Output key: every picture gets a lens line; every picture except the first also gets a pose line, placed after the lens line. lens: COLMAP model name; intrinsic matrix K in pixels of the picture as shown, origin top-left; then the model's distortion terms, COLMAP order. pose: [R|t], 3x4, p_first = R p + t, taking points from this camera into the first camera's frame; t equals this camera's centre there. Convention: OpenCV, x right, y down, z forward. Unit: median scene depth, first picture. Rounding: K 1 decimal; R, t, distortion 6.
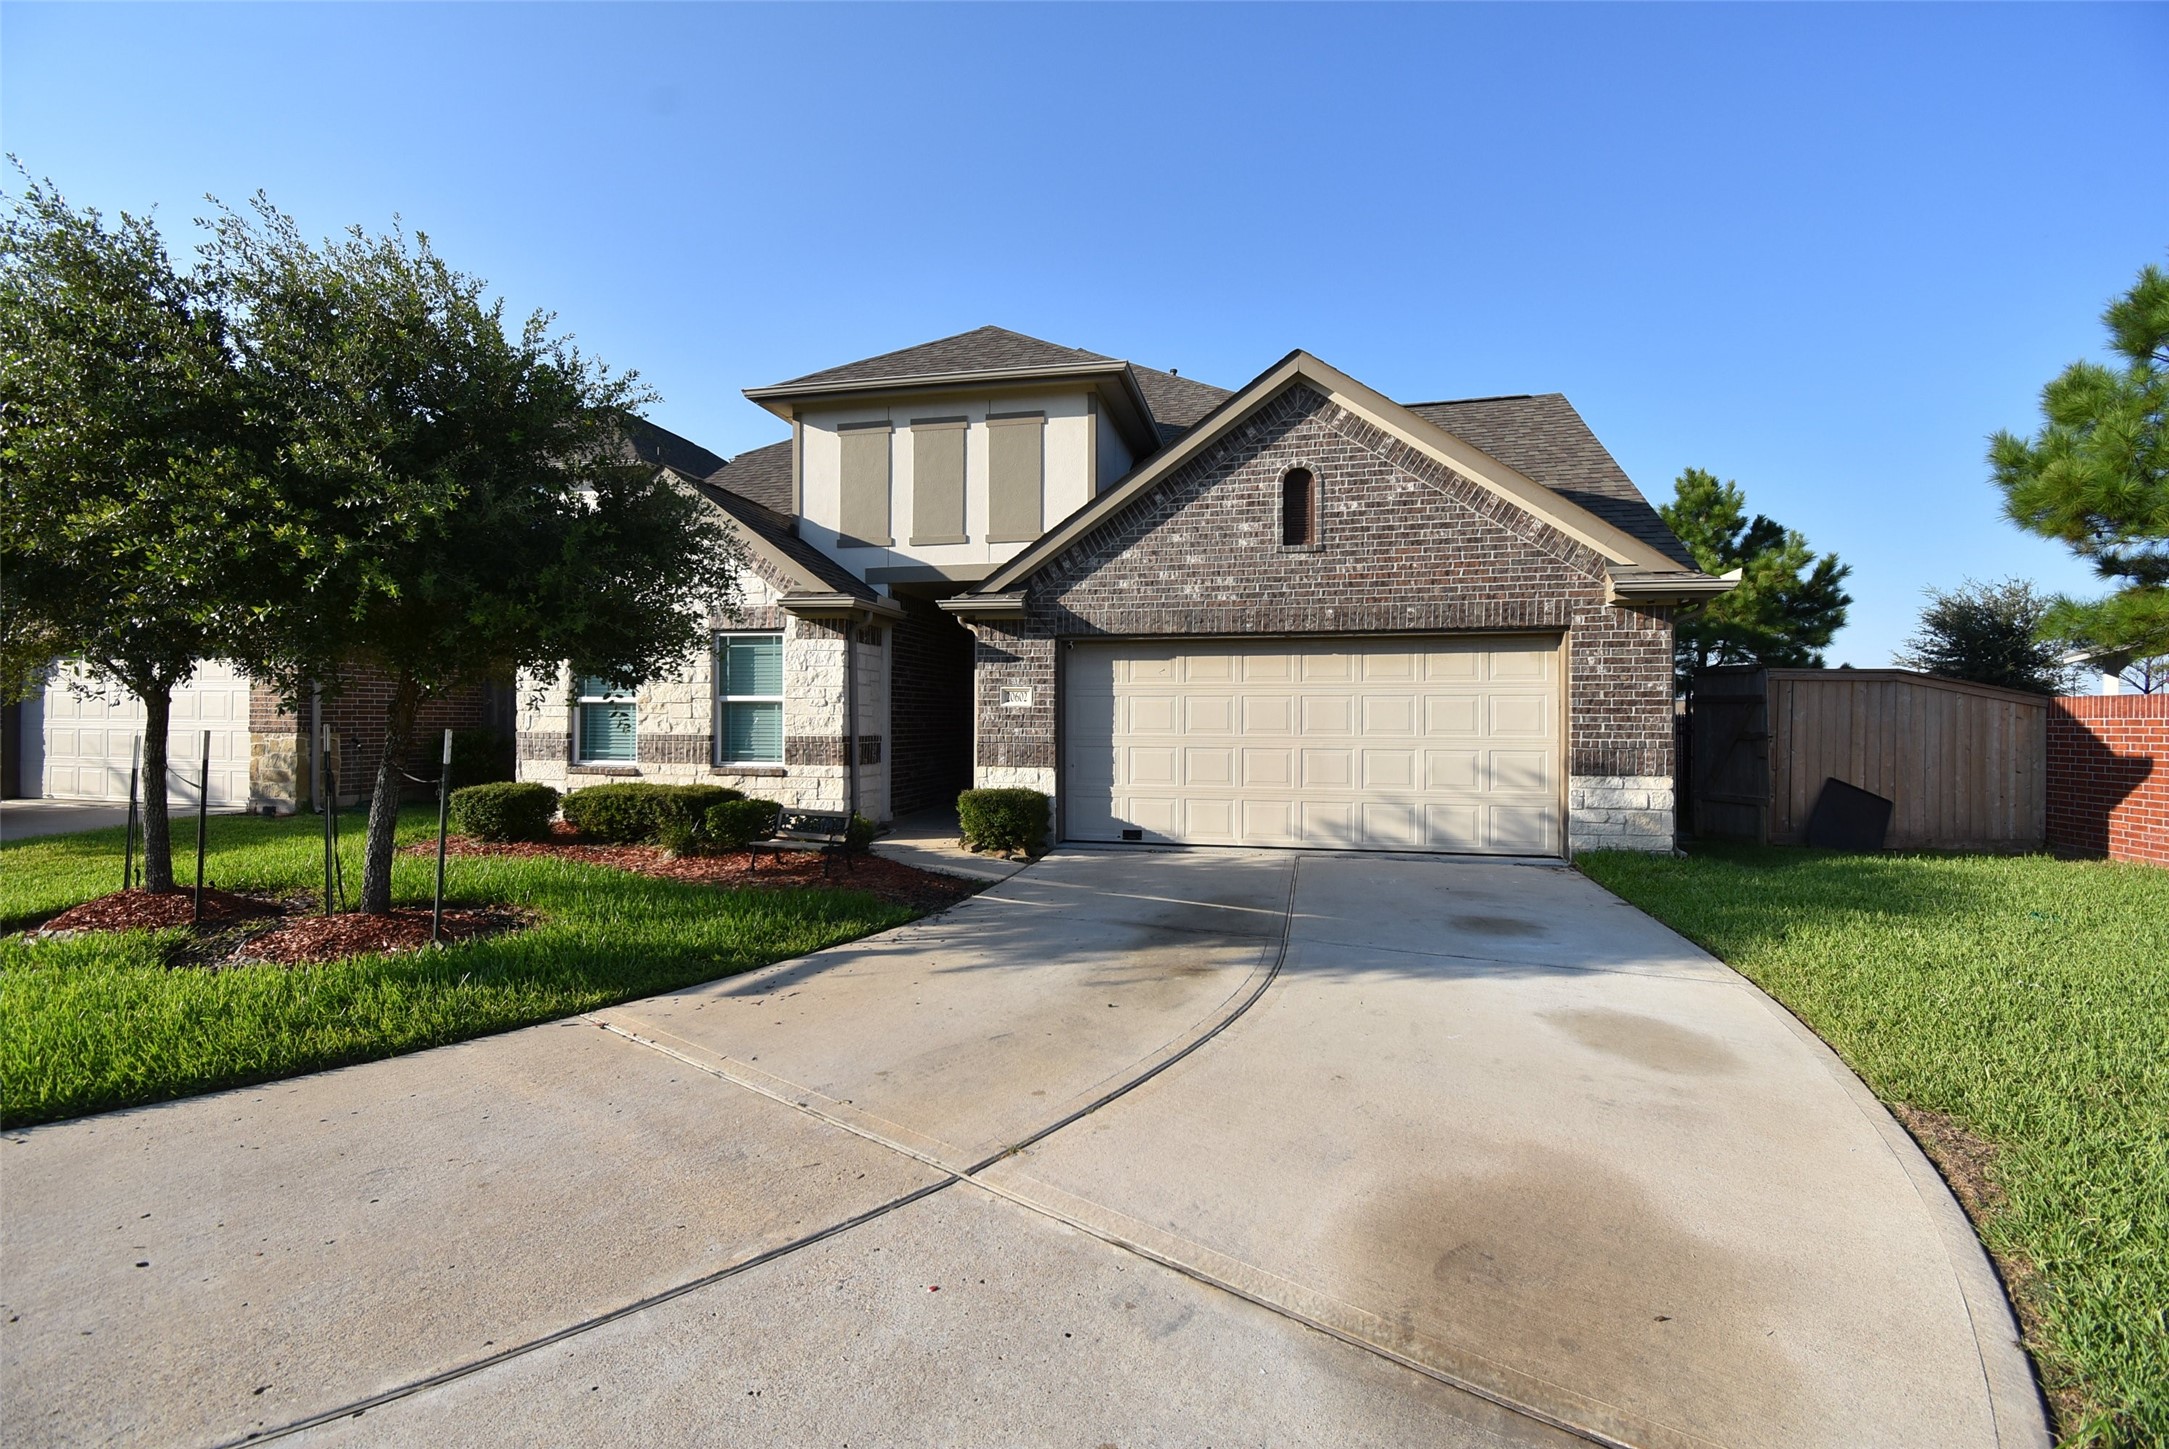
lens RADIAL K [[1008.0, 0, 1123.3], [0, 1008.0, 711.3], [0, 0, 1]] dist [0.019369, -0.026896]
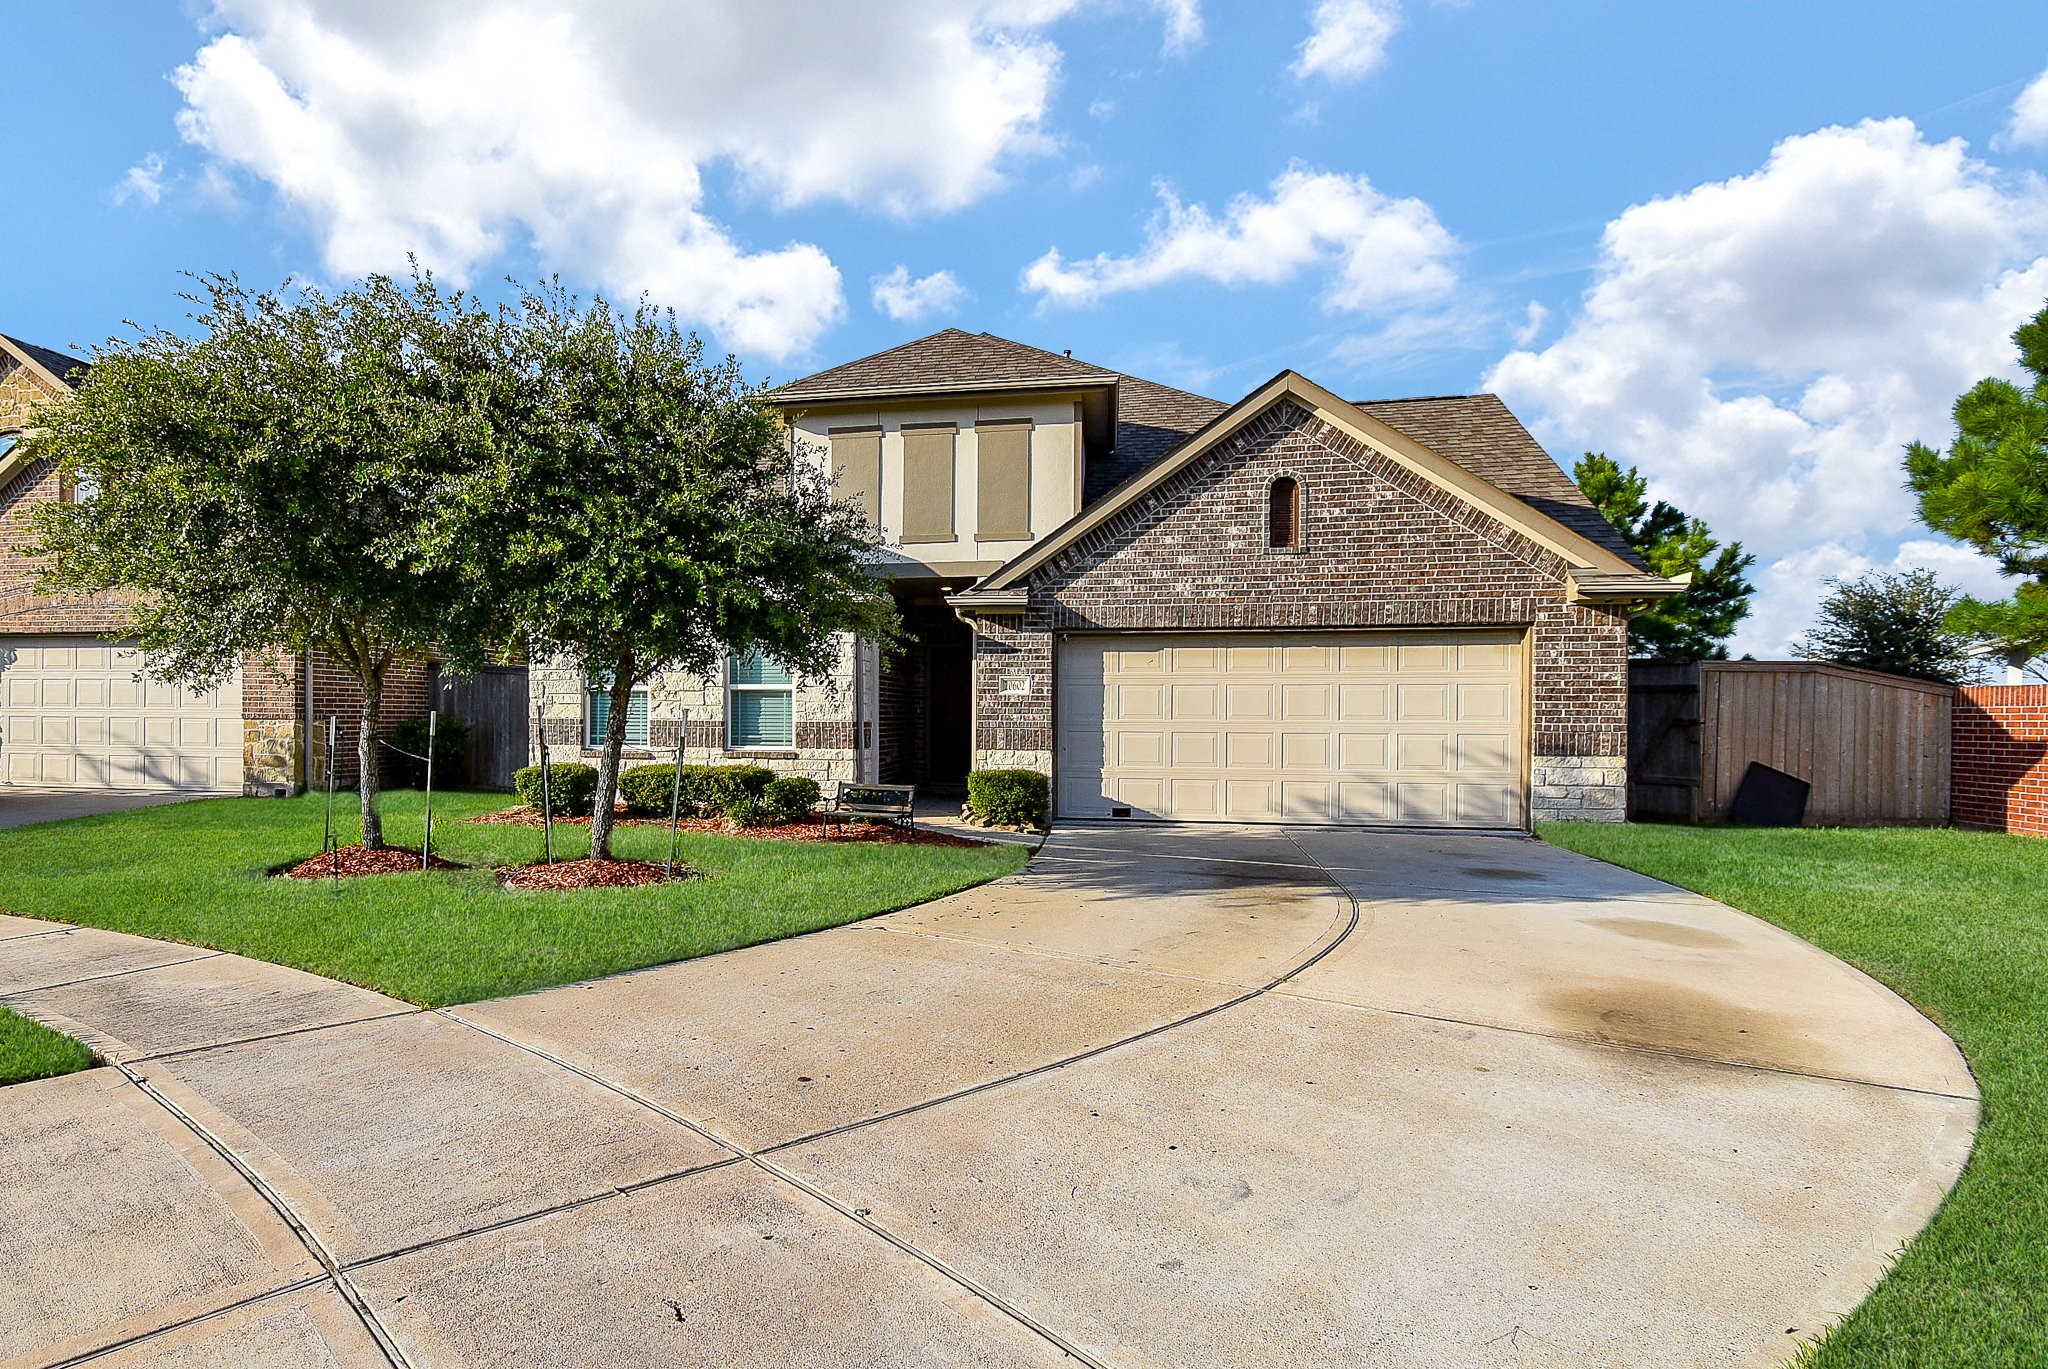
lens RADIAL K [[1040.4, 0, 1019.0], [0, 1040.4, 723.6], [0, 0, 1]] dist [0.015075, -0.025797]
pose [[0.999939, 0.000763, 0.010992, -0.117670], [-0.000984, 0.999796, 0.020162, 0.004189], [-0.010975, -0.020171, 0.999736, -0.124240]]
